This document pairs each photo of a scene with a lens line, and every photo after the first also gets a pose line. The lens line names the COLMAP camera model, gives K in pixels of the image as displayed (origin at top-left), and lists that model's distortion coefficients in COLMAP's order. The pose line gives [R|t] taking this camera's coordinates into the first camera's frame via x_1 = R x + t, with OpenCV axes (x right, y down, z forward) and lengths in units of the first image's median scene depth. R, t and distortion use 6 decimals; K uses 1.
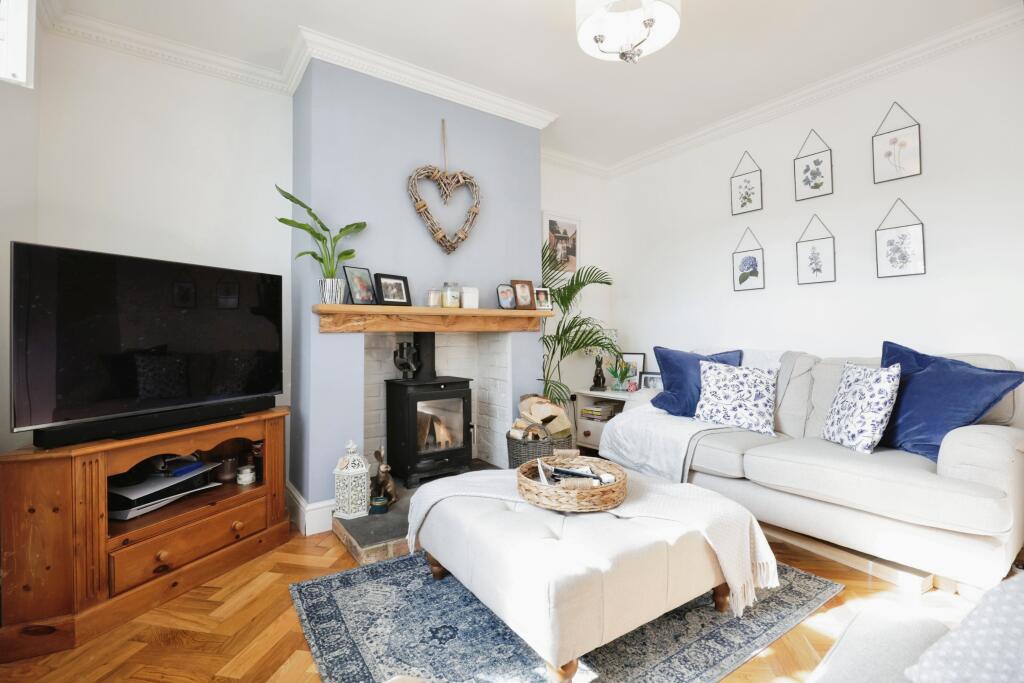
lens RADIAL K [[474.3, 0, 515.6], [0, 474.3, 336.2], [0, 0, 1]] dist [-0.029677, 0.001455]
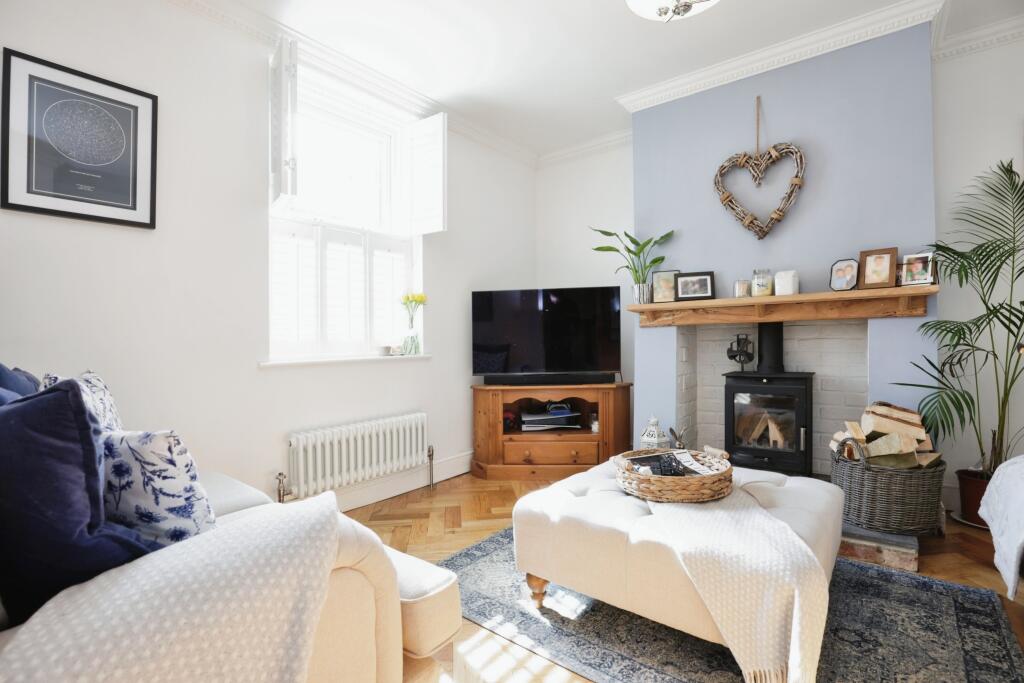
lens RADIAL K [[474.3, 0, 515.5], [0, 474.3, 340.8], [0, 0, 1]] dist [-0.029677, 0.001455]
pose [[0.291344, 0.001247, -0.956618, 0.633689], [0.016697, 0.999840, 0.006389, 0.013759], [0.956473, -0.017834, 0.291277, 0.272694]]
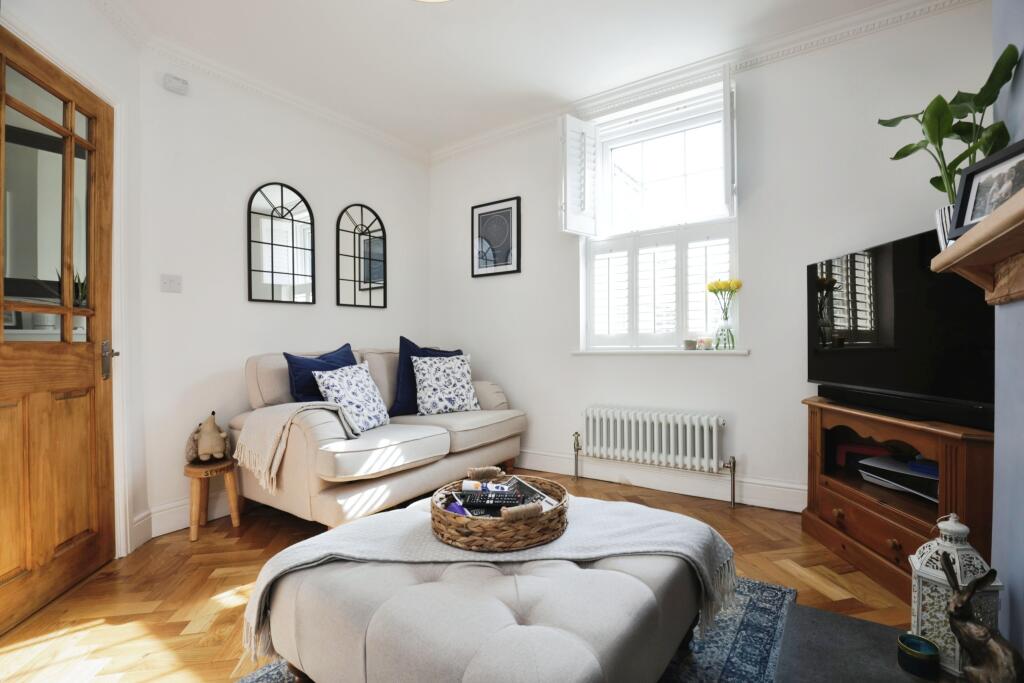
lens RADIAL K [[474.3, 0, 519.0], [0, 474.3, 338.1], [0, 0, 1]] dist [-0.029677, 0.001455]
pose [[-0.940363, 0.022577, -0.339423, 0.231234], [0.023117, 0.999730, 0.002451, 0.012612], [0.339387, -0.005541, -0.940631, 1.163176]]
